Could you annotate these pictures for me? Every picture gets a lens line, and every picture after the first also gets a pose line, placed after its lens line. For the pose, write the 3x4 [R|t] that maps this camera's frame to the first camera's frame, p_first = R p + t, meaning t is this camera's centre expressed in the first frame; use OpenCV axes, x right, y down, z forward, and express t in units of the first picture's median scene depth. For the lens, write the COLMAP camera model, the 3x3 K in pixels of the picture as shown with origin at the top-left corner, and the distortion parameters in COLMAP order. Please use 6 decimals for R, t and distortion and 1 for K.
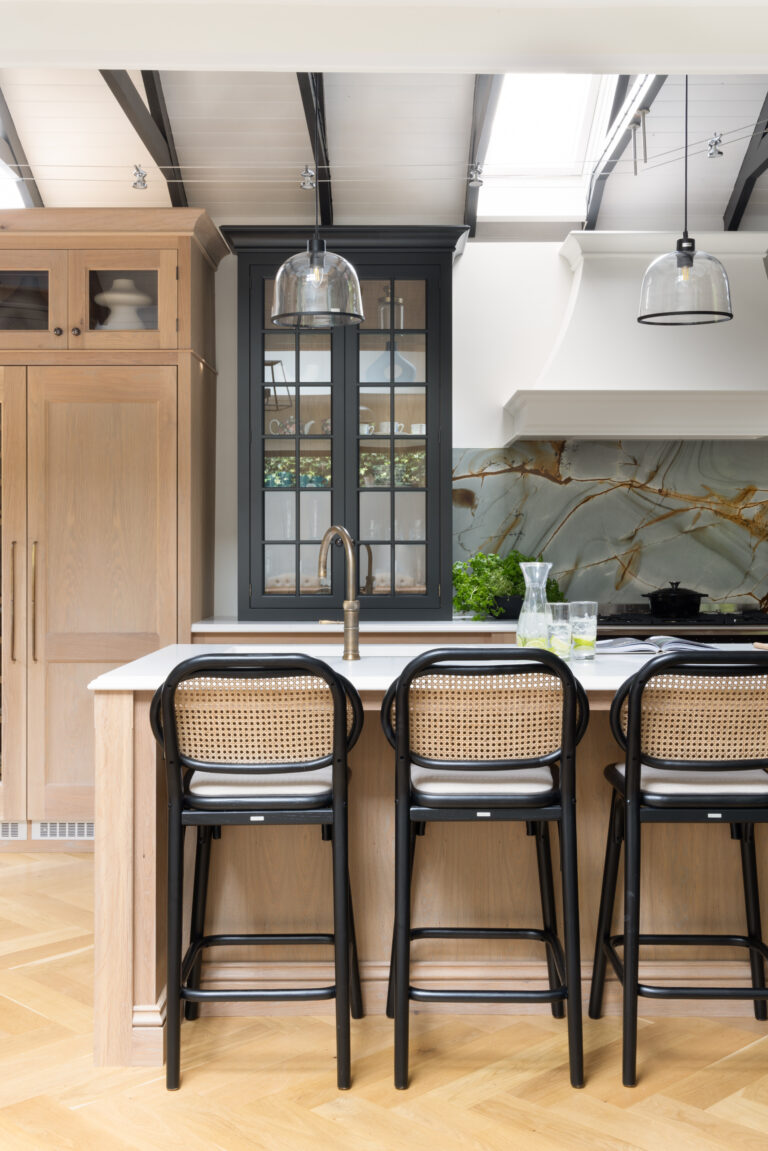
lens RADIAL K [[1280.3, 0, 385.6], [0, 1280.3, 540.6], [0, 0, 1]] dist [0.007889, 0.003468]
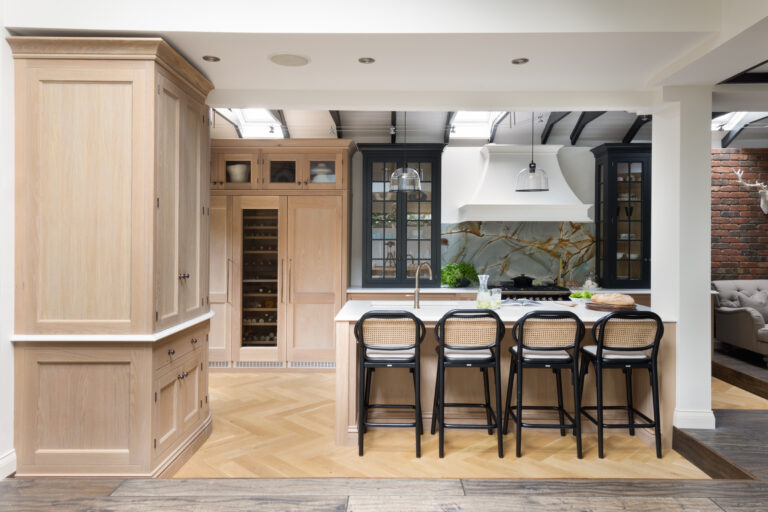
lens RADIAL K [[519.9, 0, 383.7], [0, 519.9, 242.2], [0, 0, 1]] dist [-0.000406, -0.000070]
pose [[0.999892, 0.002645, -0.014429, -0.091232], [-0.002617, 0.999995, 0.002009, -0.062653], [0.014434, -0.001971, 0.999894, -0.175002]]
